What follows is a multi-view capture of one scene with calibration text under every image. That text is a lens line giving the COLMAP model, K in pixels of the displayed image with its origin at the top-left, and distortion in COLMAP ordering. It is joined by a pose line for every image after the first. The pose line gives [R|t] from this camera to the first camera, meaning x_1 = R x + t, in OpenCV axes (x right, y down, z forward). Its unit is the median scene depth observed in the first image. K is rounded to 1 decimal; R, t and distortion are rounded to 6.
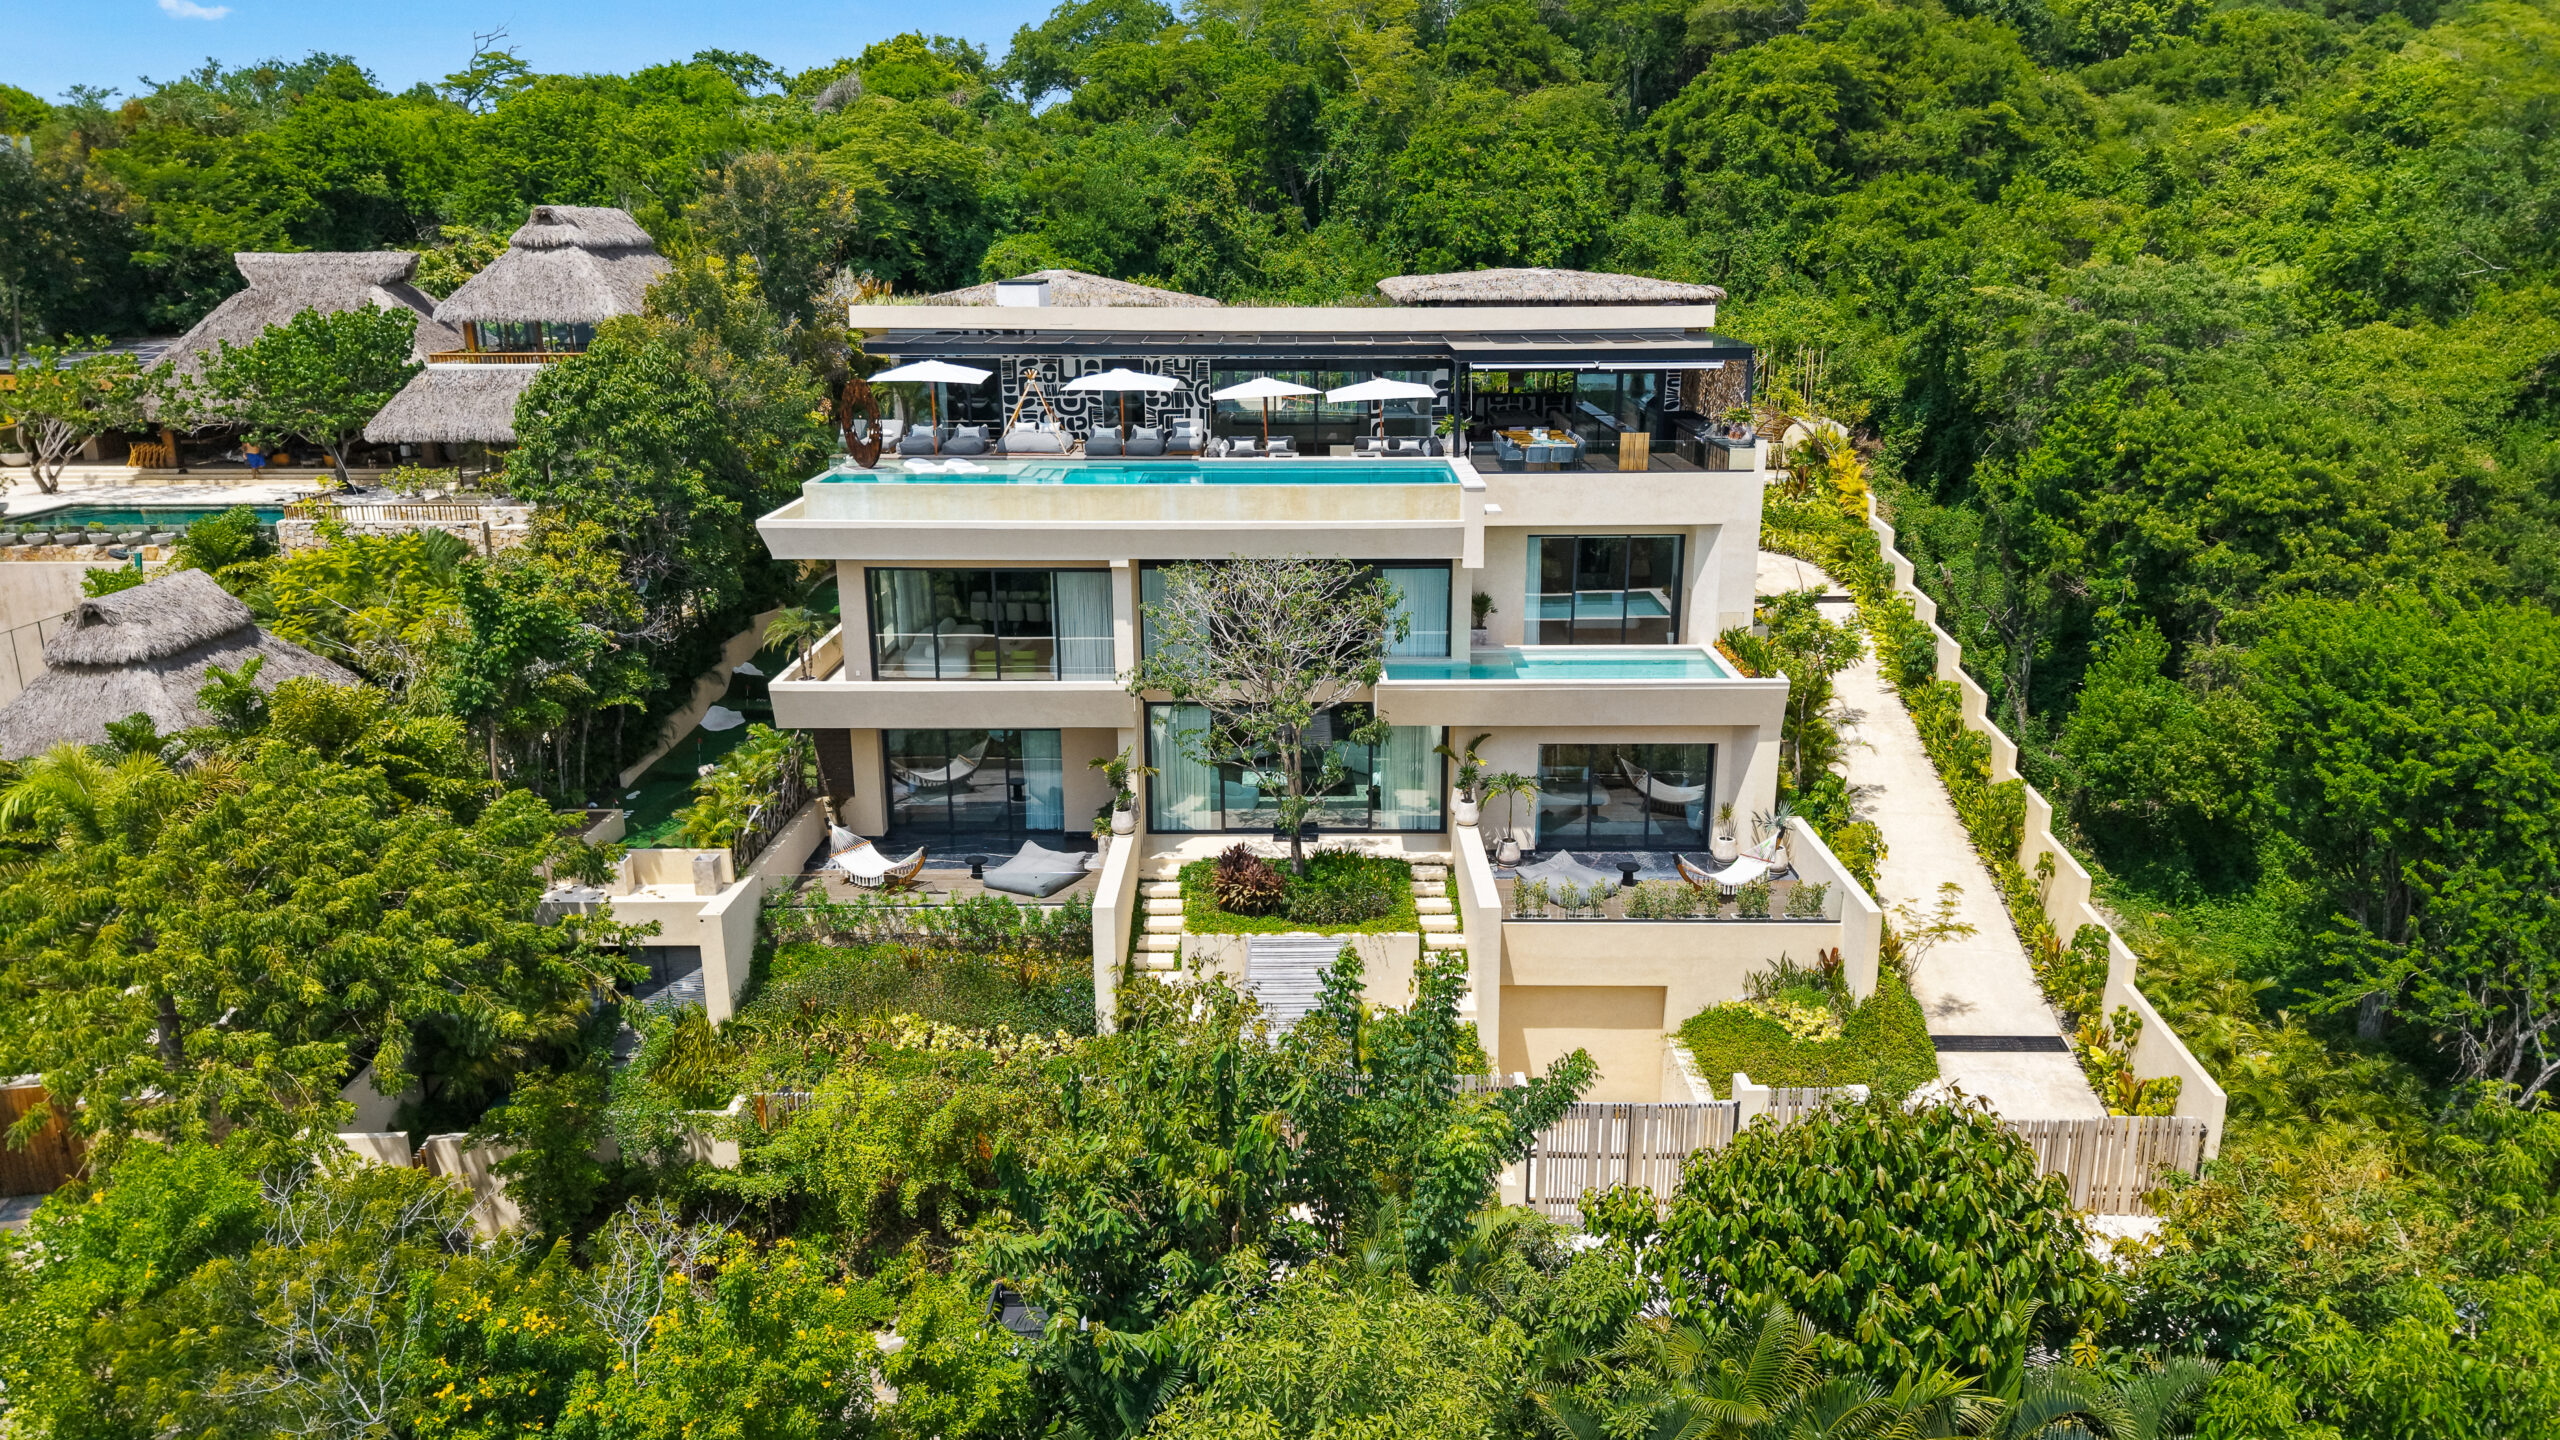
lens RADIAL K [[1706.3, 0, 1272.2], [0, 1706.3, 717.8], [0, 0, 1]] dist [0.043488, -0.052775]
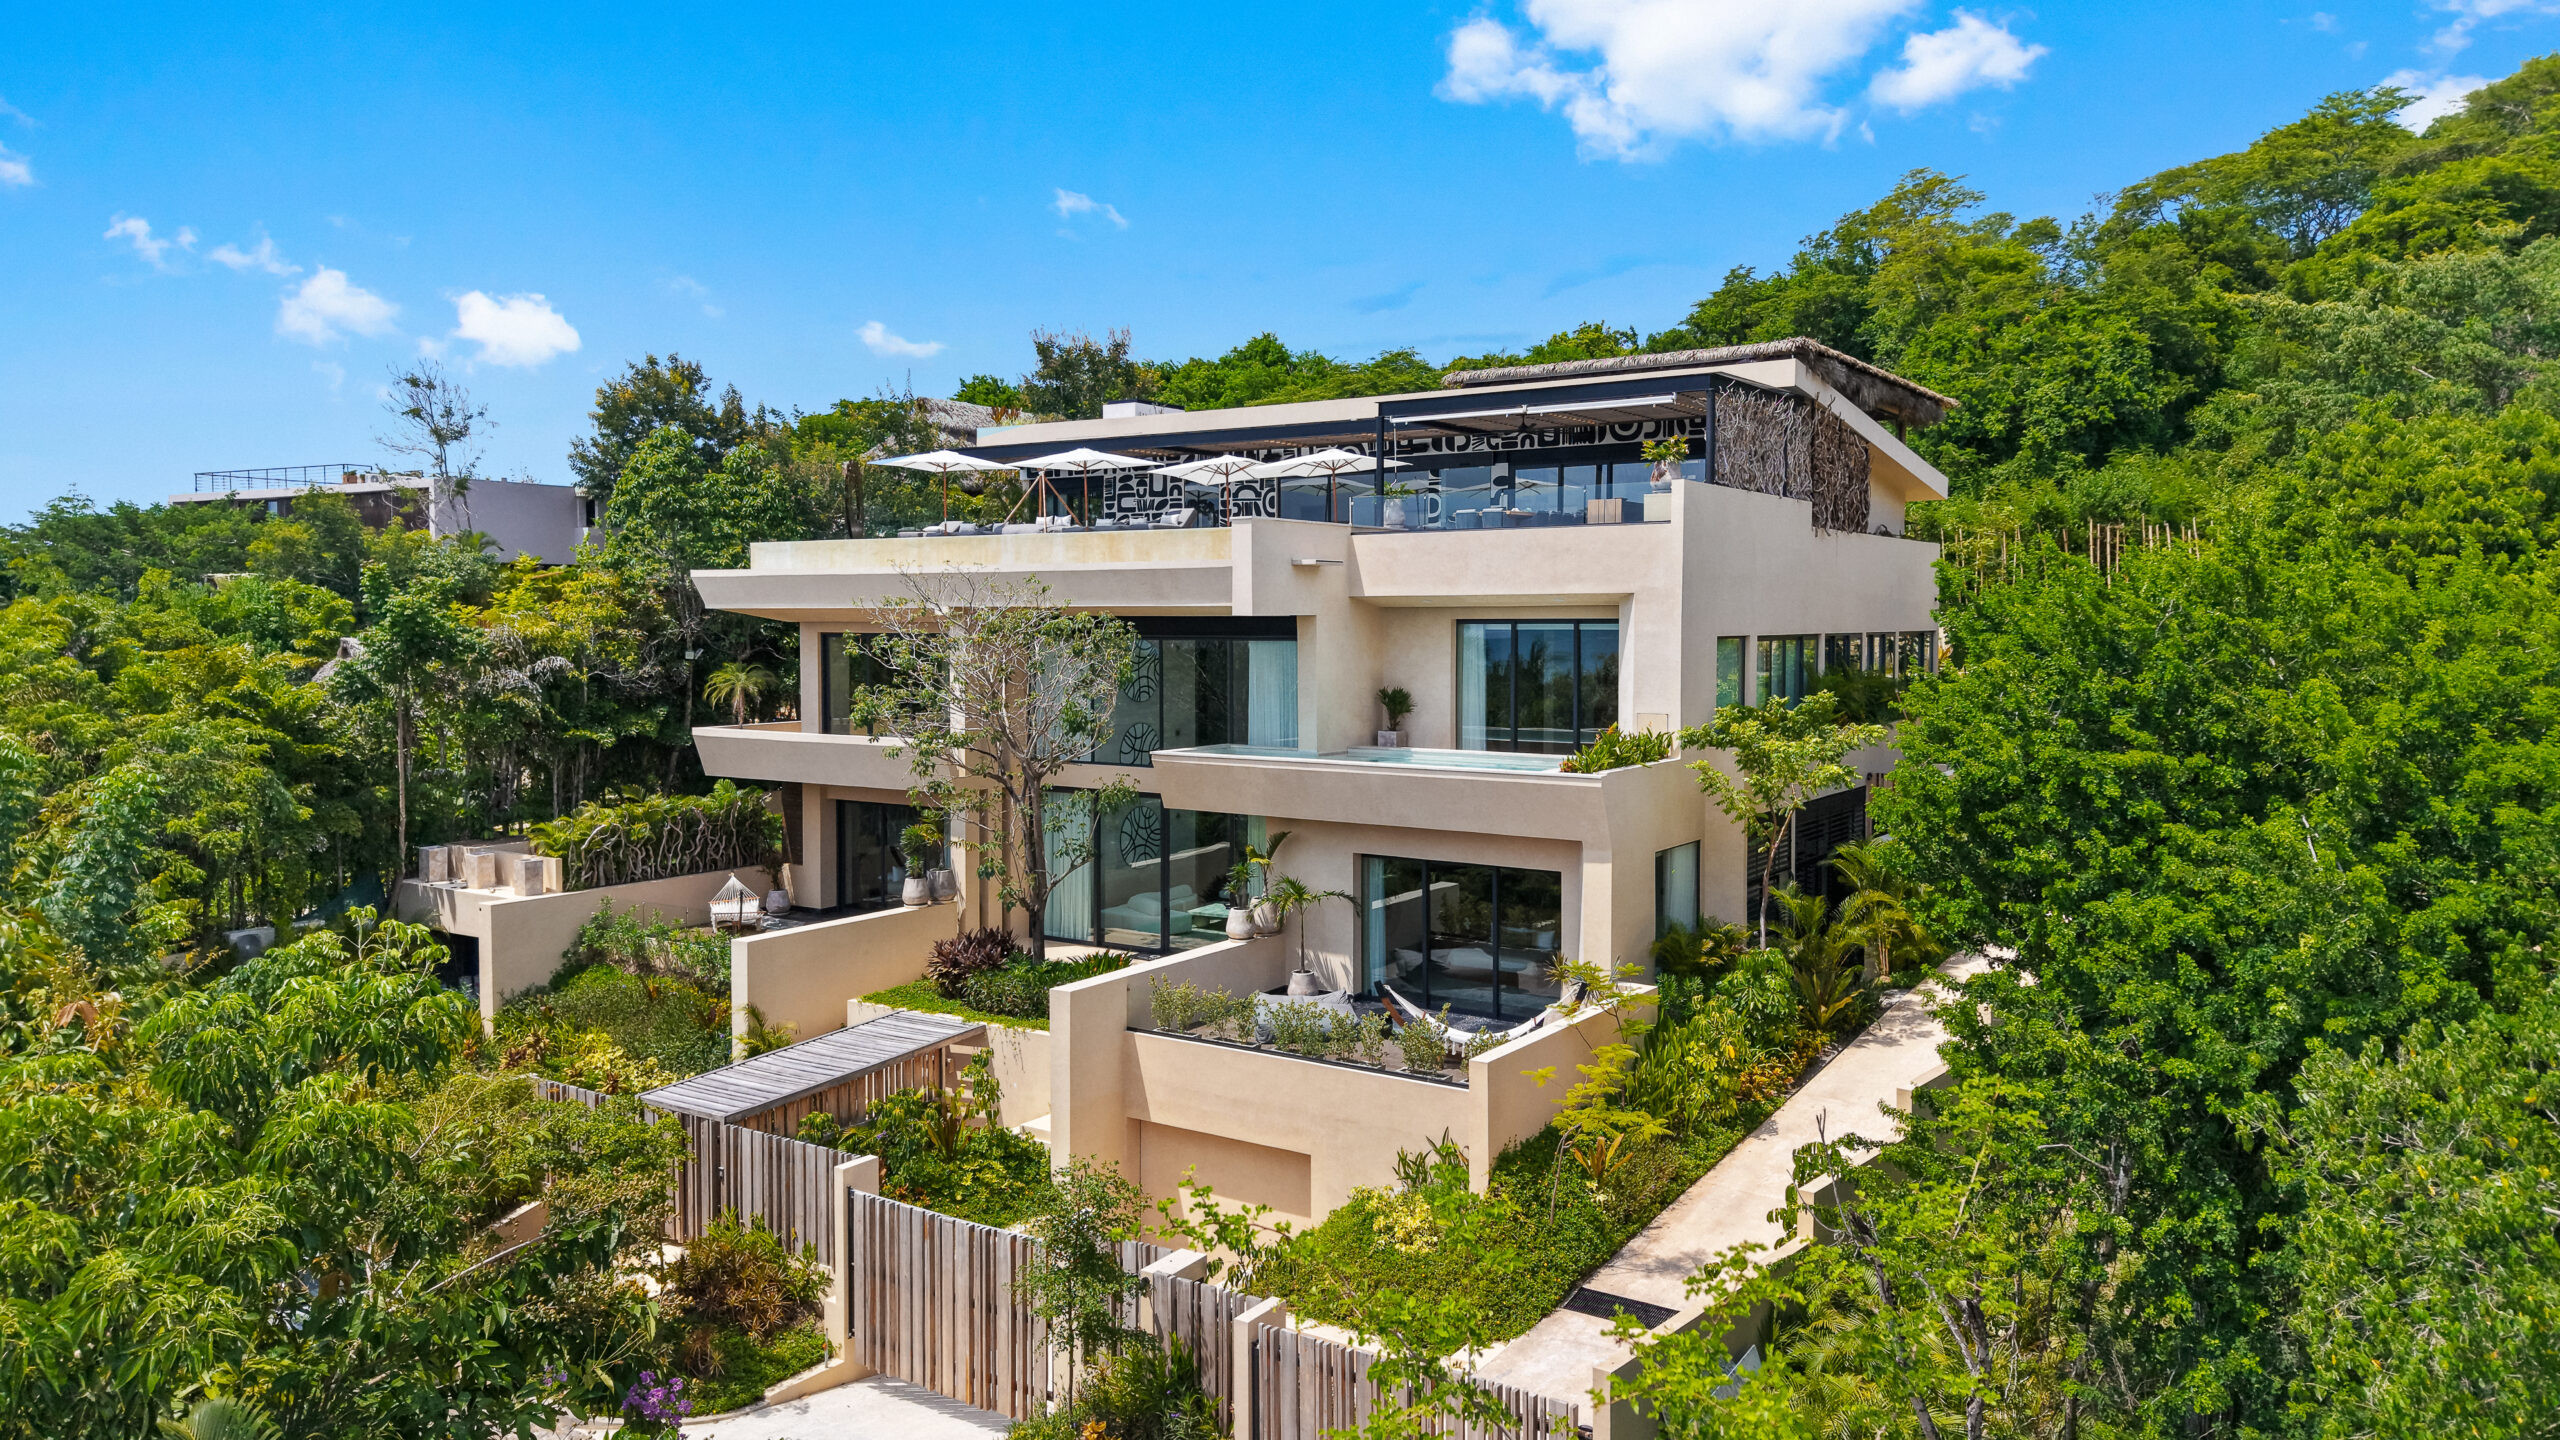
lens RADIAL K [[1697.6, 0, 1283.6], [0, 1697.6, 687.5], [0, 0, 1]] dist [0.024660, -0.000408]
pose [[0.839861, 0.023959, -0.542273, 0.296585], [-0.147412, 0.971547, -0.185382, 0.048772], [0.522402, 0.235632, 0.819496, 0.174798]]
